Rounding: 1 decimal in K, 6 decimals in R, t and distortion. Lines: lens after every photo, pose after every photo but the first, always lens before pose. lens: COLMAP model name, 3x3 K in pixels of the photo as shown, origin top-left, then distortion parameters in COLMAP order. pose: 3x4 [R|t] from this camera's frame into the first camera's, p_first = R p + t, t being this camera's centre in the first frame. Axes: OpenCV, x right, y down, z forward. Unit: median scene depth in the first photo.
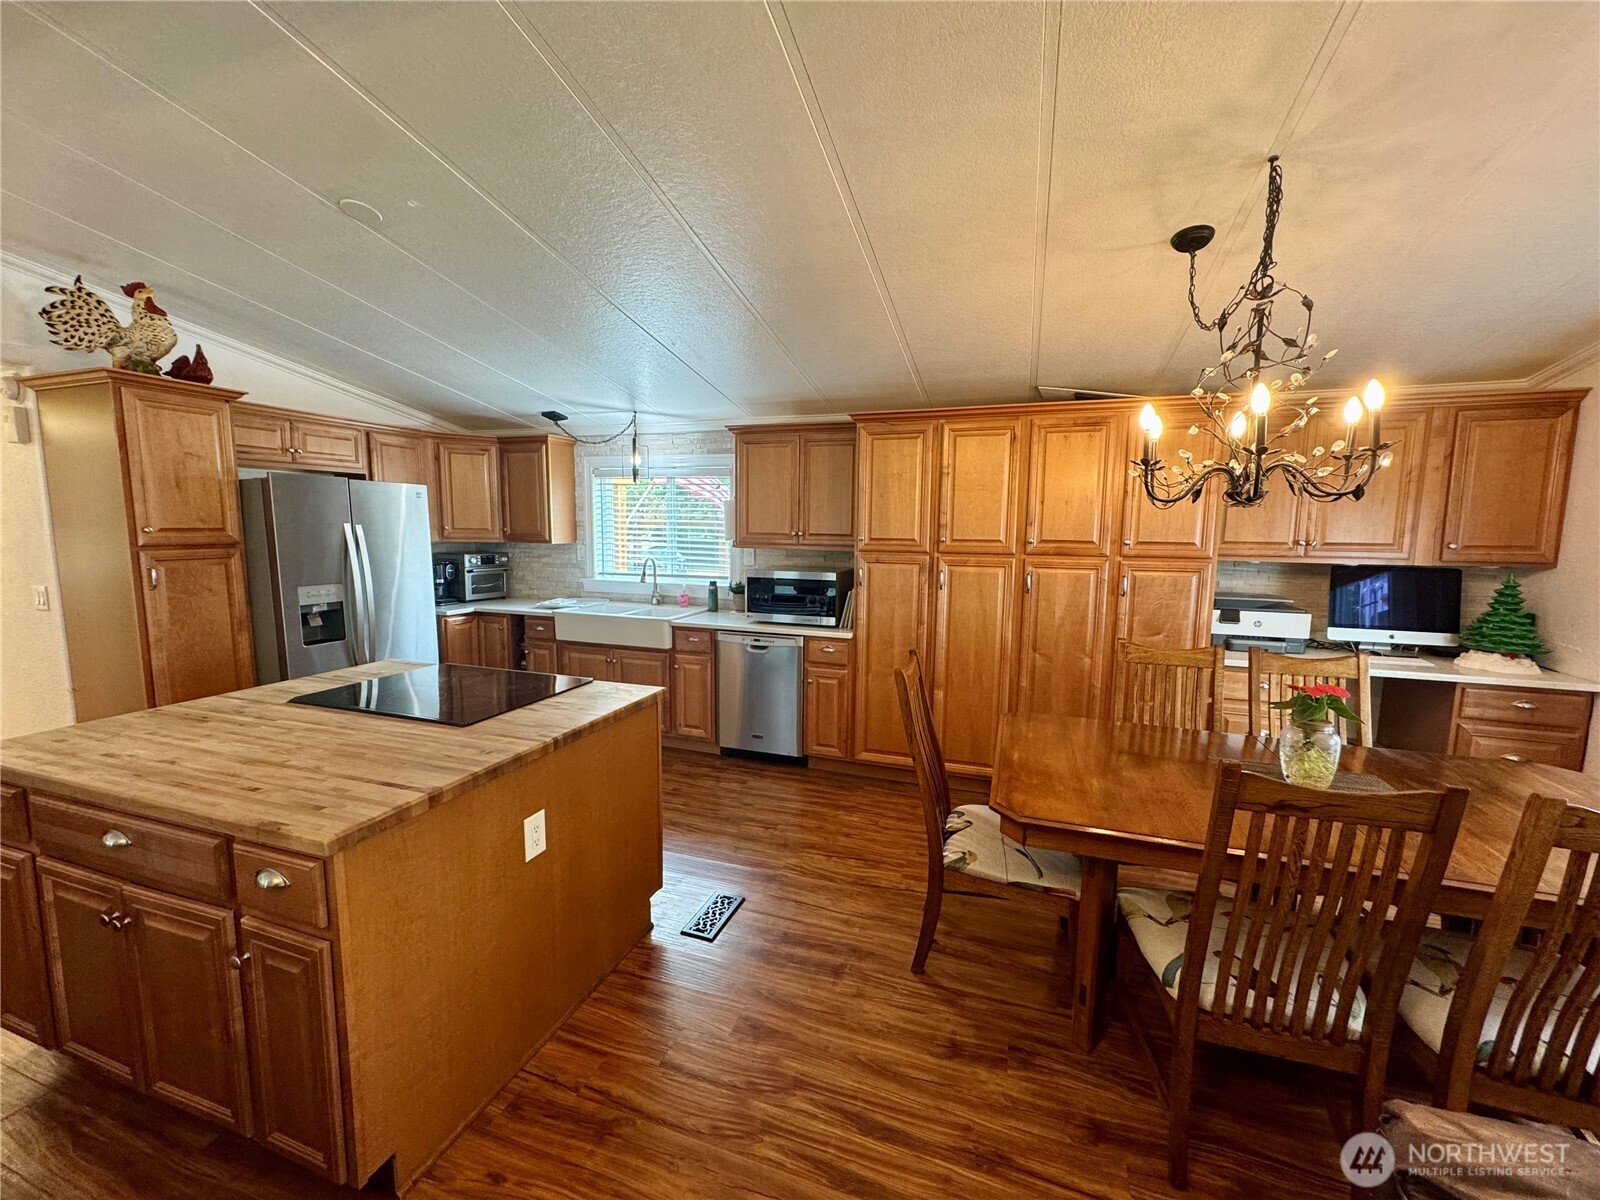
lens RADIAL K [[637.4, 0, 800.8], [0, 637.4, 599.4], [0, 0, 1]] dist [-0.000074, -0.000296]
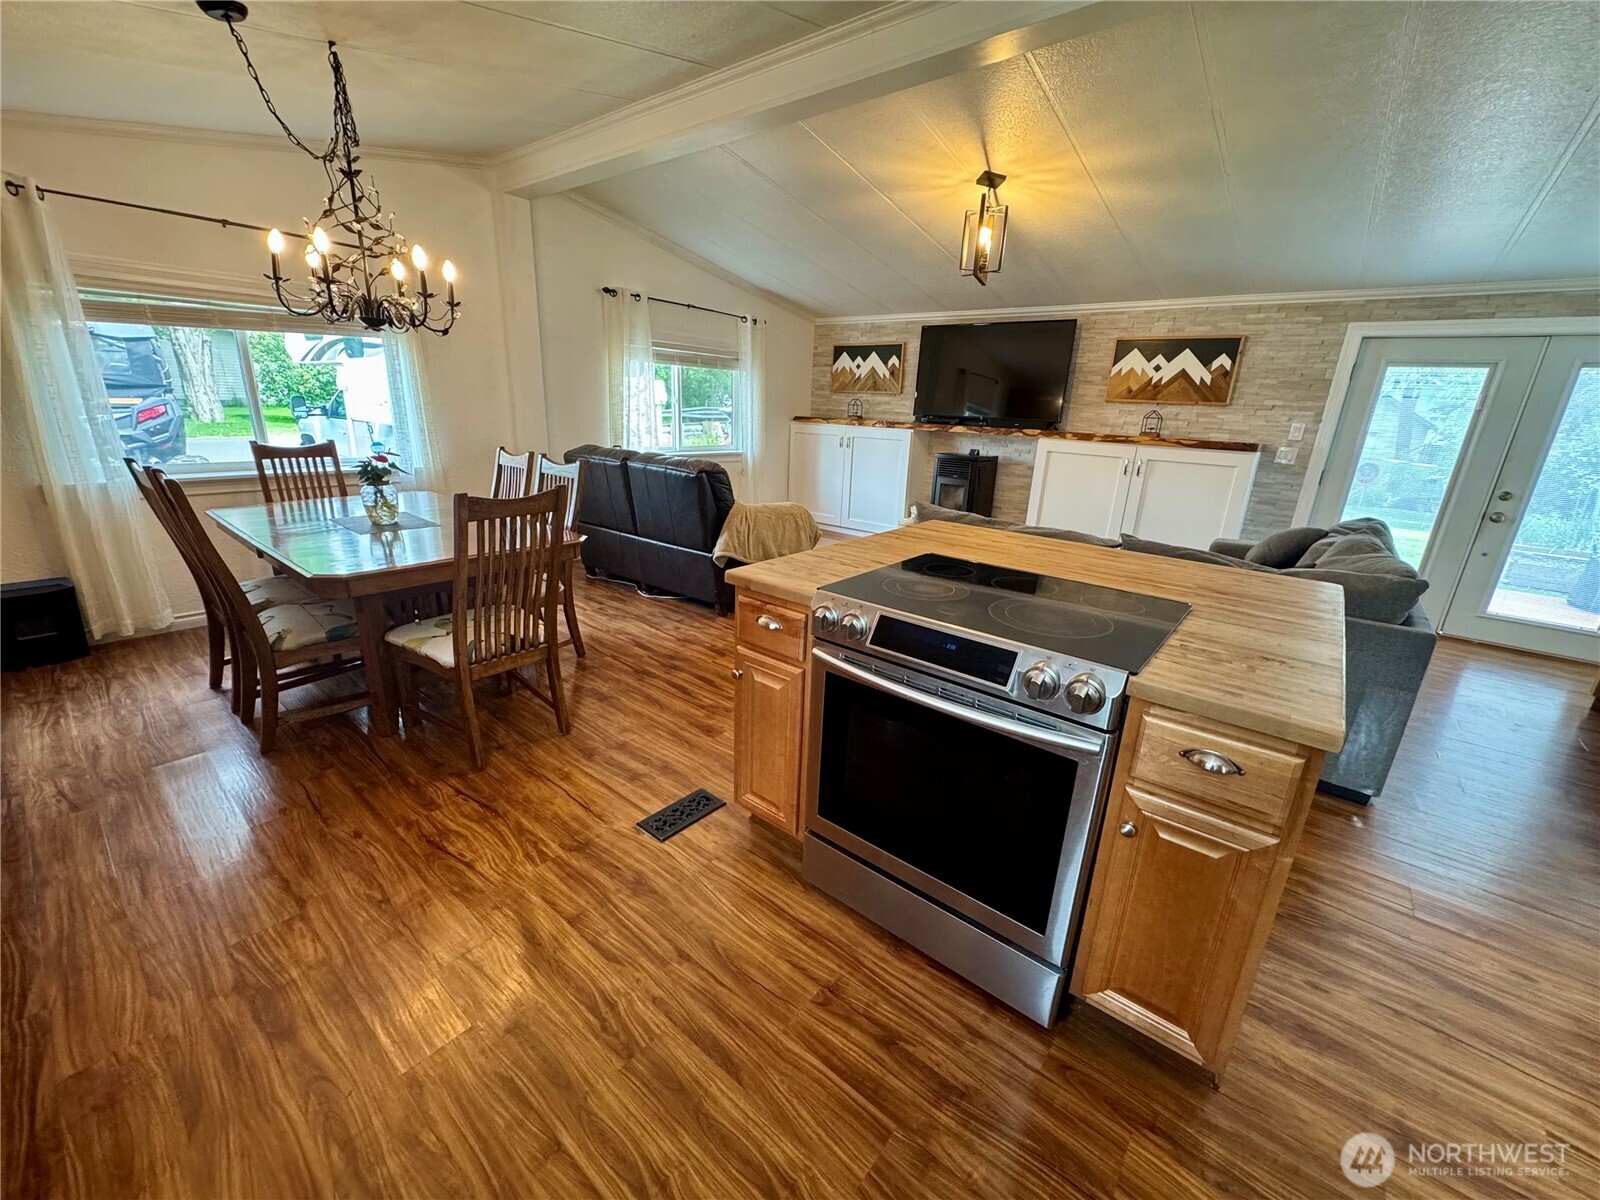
lens RADIAL K [[637.4, 0, 800.8], [0, 637.4, 599.4], [0, 0, 1]] dist [-0.000074, -0.000296]
pose [[-0.936495, -0.149404, 0.317262, -0.349782], [-0.008929, 0.914571, 0.404328, -0.091218], [-0.350567, 0.375818, -0.857825, 1.058503]]
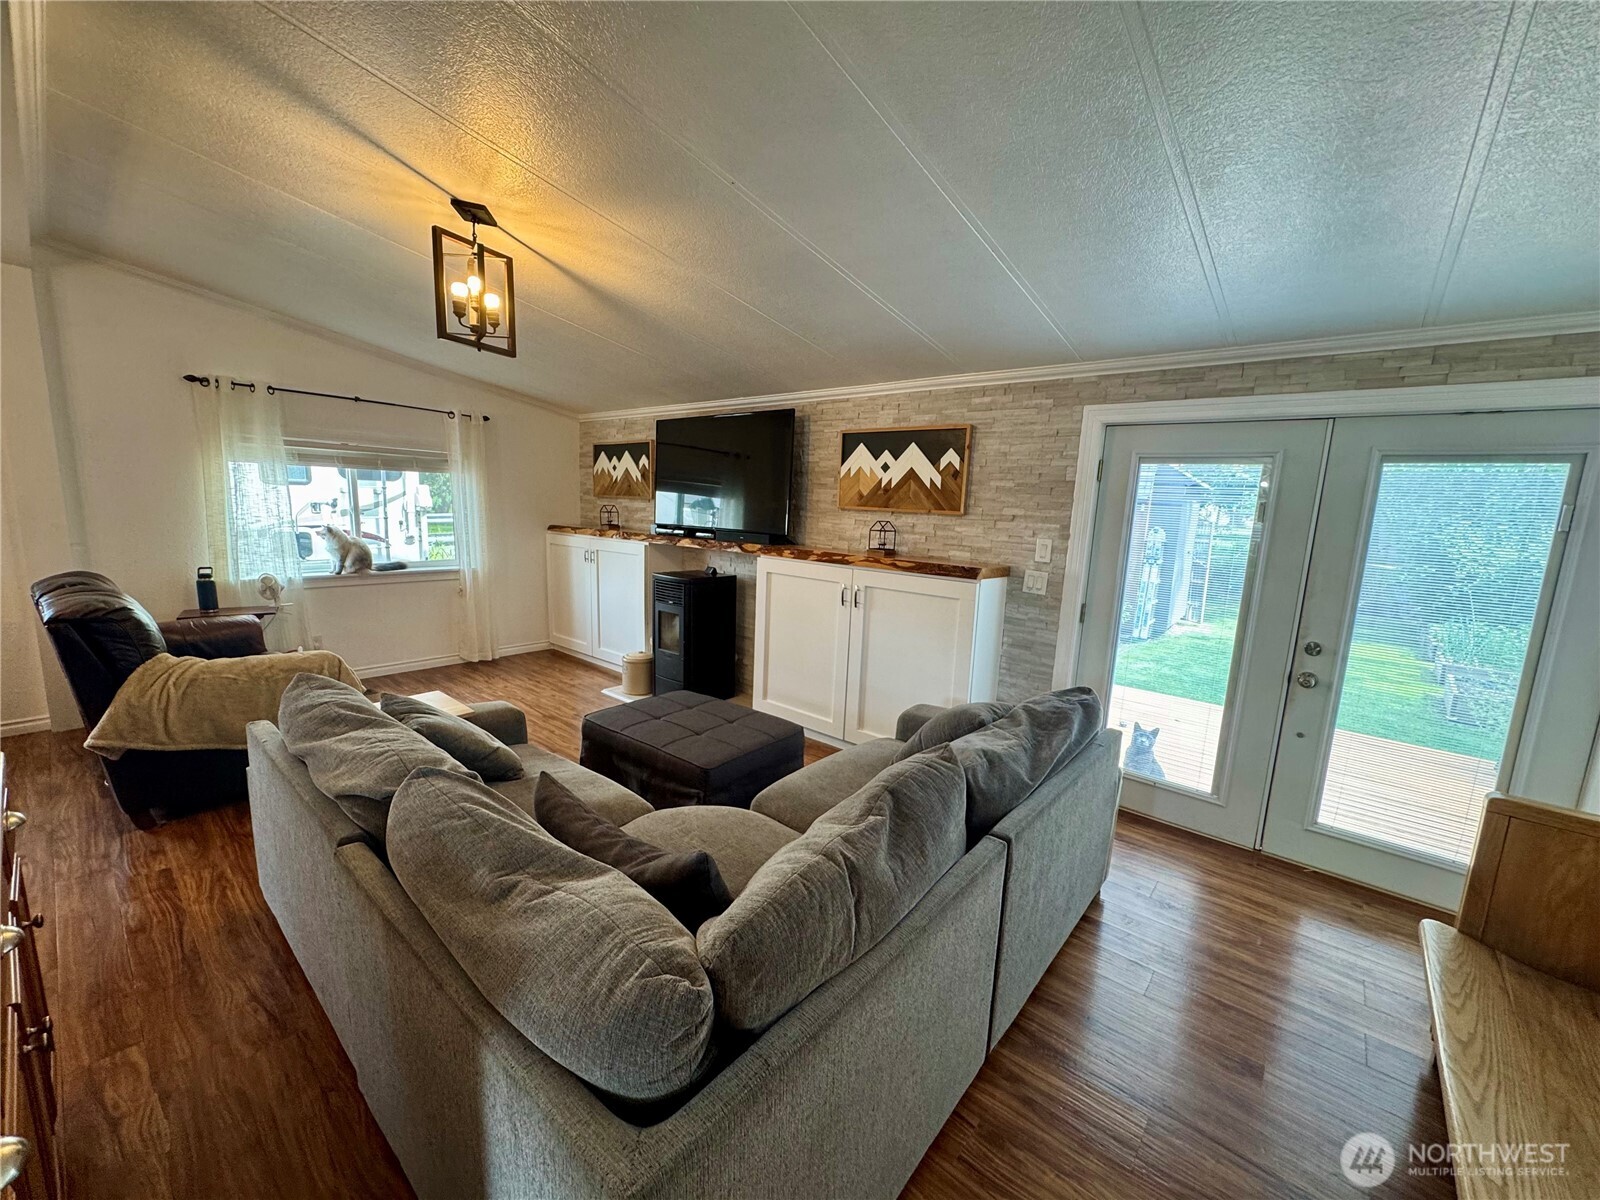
lens RADIAL K [[637.4, 0, 800.8], [0, 637.4, 599.4], [0, 0, 1]] dist [-0.000074, -0.000296]
pose [[-0.929733, -0.099163, 0.354632, -0.823982], [-0.001267, 0.963914, 0.266211, -0.068668], [-0.368233, 0.247056, -0.896308, 0.474349]]
